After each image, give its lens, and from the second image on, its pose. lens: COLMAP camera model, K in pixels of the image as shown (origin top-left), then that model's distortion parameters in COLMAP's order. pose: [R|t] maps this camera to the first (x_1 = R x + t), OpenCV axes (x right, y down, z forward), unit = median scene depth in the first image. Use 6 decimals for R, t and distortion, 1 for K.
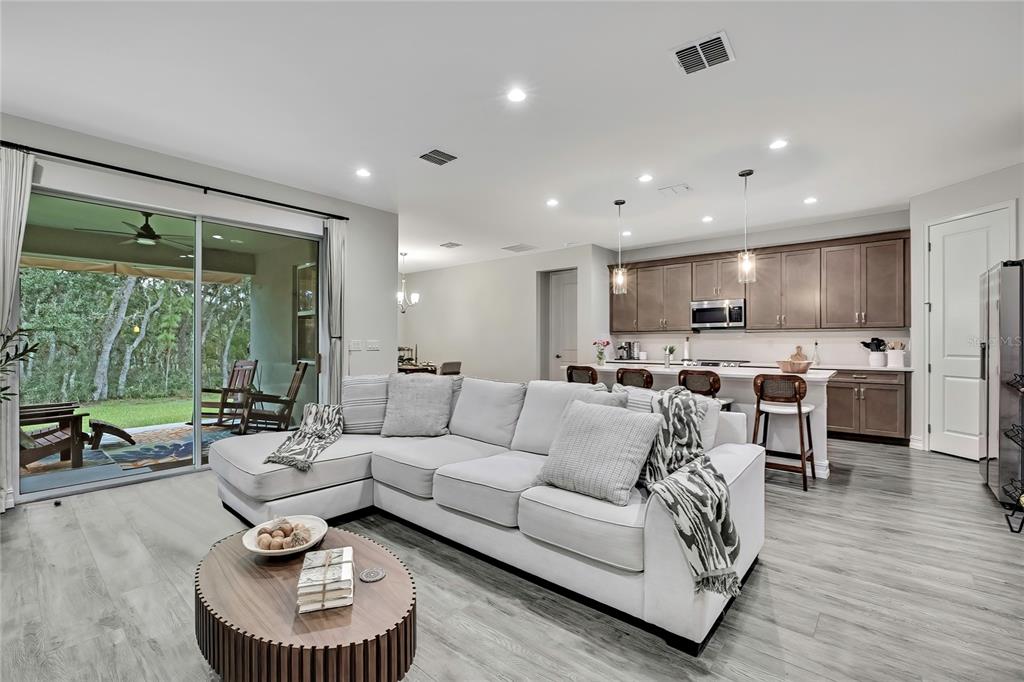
lens RADIAL K [[458.8, 0, 505.9], [0, 458.8, 348.4], [0, 0, 1]] dist [-0.004030, -0.000704]
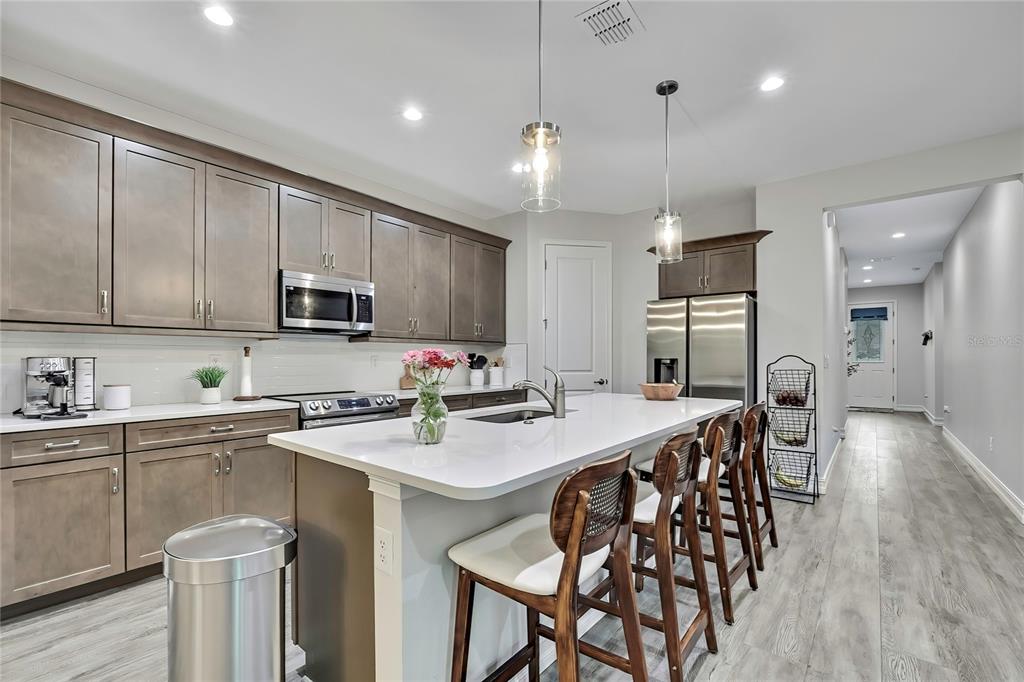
lens RADIAL K [[455.0, 0, 515.3], [0, 455.0, 360.6], [0, 0, 1]] dist [0.002689, 0.000466]
pose [[-0.050754, 0.002554, 0.998708, -0.067011], [0.018110, 0.999835, -0.001636, -0.007709], [-0.998547, 0.018004, -0.050792, 1.001787]]
